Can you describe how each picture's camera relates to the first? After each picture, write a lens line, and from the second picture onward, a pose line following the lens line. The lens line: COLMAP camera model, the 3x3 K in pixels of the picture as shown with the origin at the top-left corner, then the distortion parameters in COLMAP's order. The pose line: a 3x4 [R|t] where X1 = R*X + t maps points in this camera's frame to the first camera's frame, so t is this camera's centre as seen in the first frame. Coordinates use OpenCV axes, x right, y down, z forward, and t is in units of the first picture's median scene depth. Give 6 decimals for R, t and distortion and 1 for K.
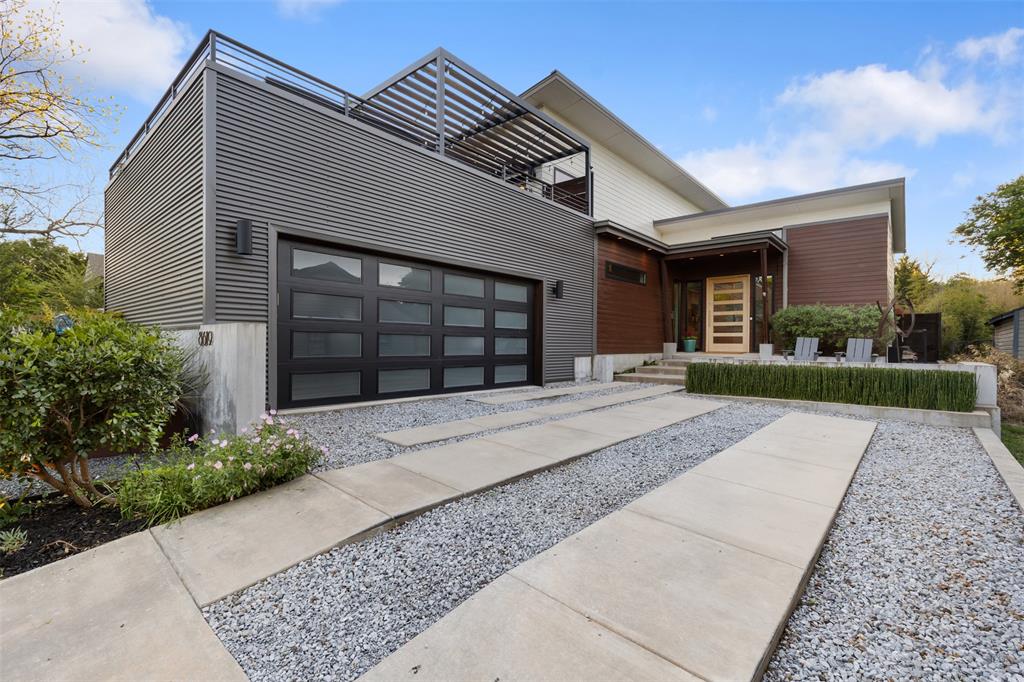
lens RADIAL K [[459.3, 0, 512.7], [0, 459.3, 347.3], [0, 0, 1]] dist [0.000422, -0.000229]
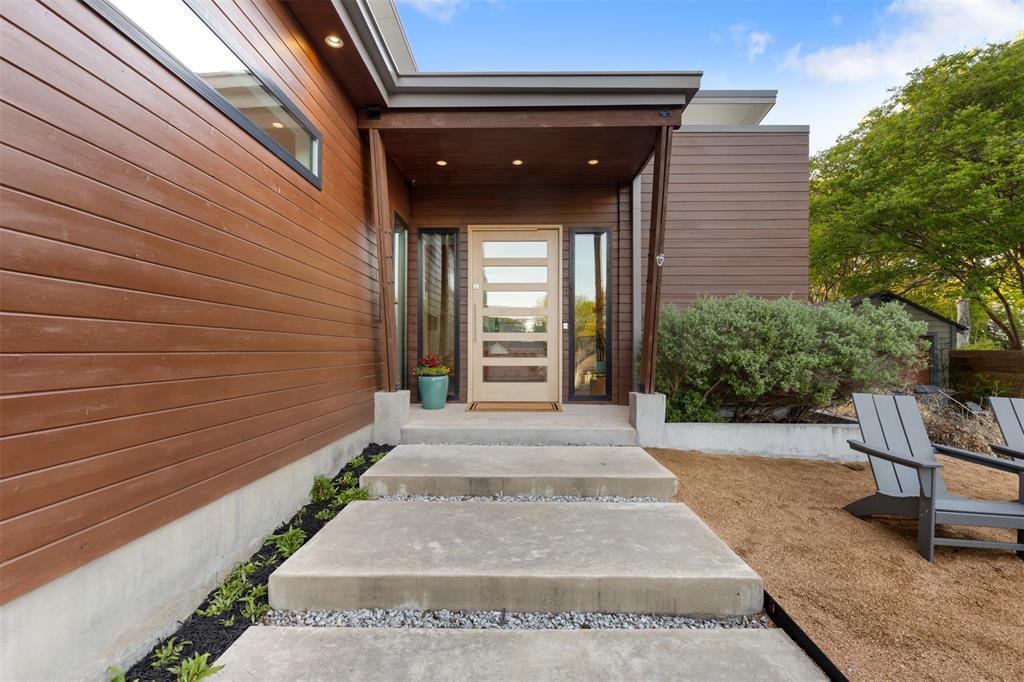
lens RADIAL K [[478.6, 0, 512.4], [0, 478.6, 357.8], [0, 0, 1]] dist [0.001833, -0.000067]
pose [[0.772927, -0.011896, 0.634383, 0.217130], [0.009731, 0.999929, 0.006895, -0.041355], [-0.634420, 0.000844, 0.772988, 0.781240]]
